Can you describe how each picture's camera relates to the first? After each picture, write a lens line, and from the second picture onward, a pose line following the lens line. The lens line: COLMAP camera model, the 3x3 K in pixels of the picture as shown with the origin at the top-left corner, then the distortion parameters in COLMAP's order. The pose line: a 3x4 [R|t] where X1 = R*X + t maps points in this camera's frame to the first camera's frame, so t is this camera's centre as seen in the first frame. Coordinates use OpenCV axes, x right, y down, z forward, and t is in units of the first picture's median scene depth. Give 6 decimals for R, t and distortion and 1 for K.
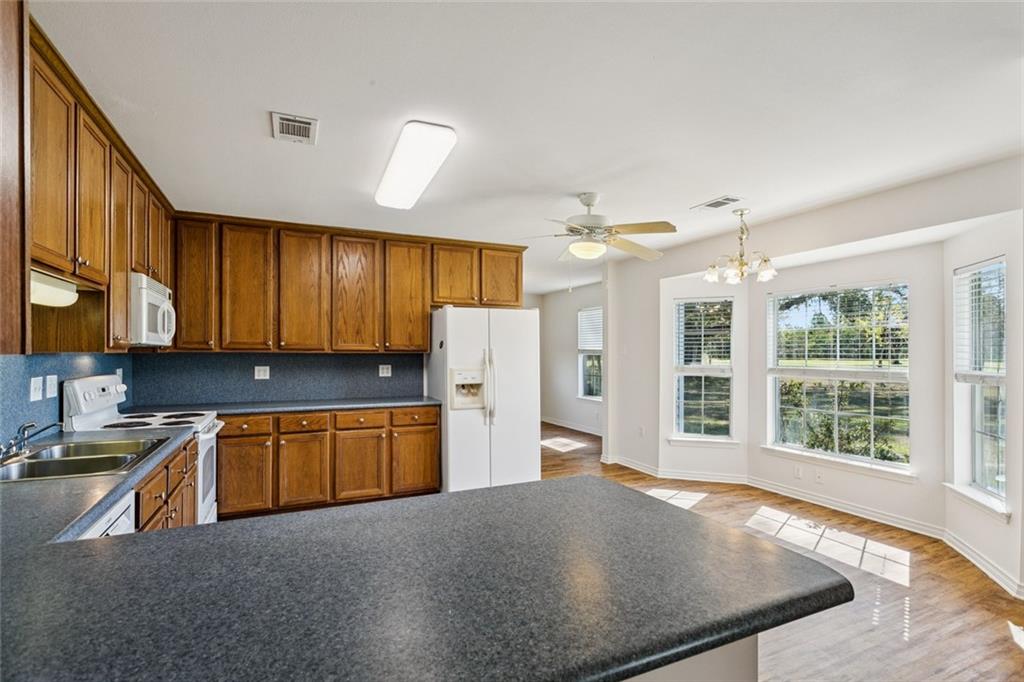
lens RADIAL K [[489.8, 0, 512.7], [0, 489.8, 348.3], [0, 0, 1]] dist [0.002496, 0.000689]
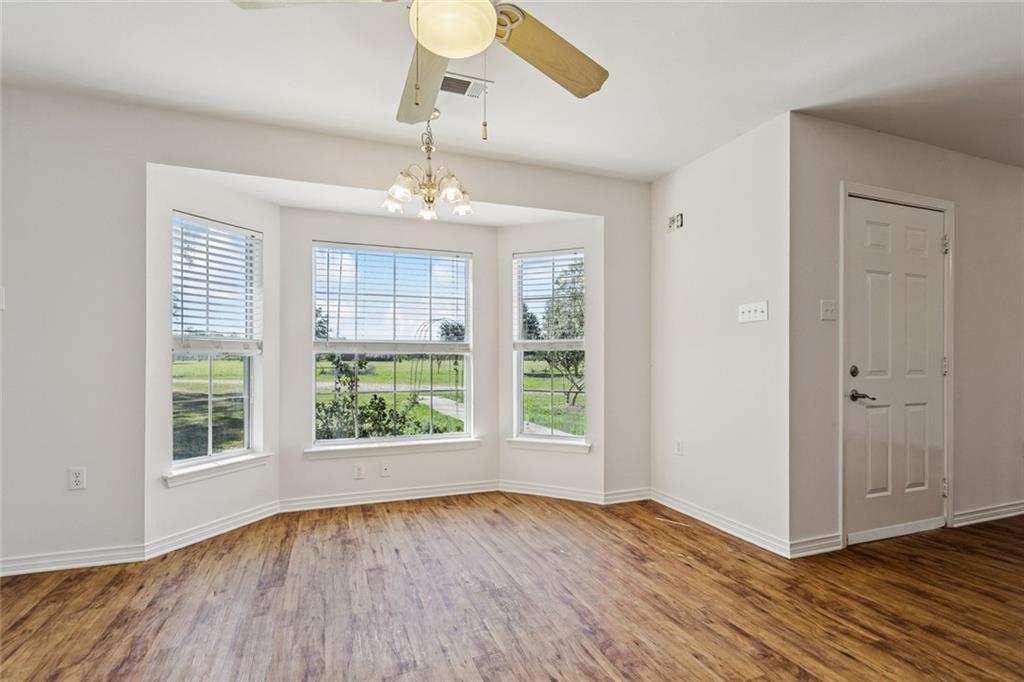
lens RADIAL K [[489.8, 0, 501.9], [0, 489.8, 349.6], [0, 0, 1]] dist [0.002496, 0.000689]
pose [[0.082238, 0.018892, 0.996434, -0.200536], [-0.007066, 0.999806, -0.018372, 0.069151], [-0.996588, -0.005530, 0.082356, 0.716724]]
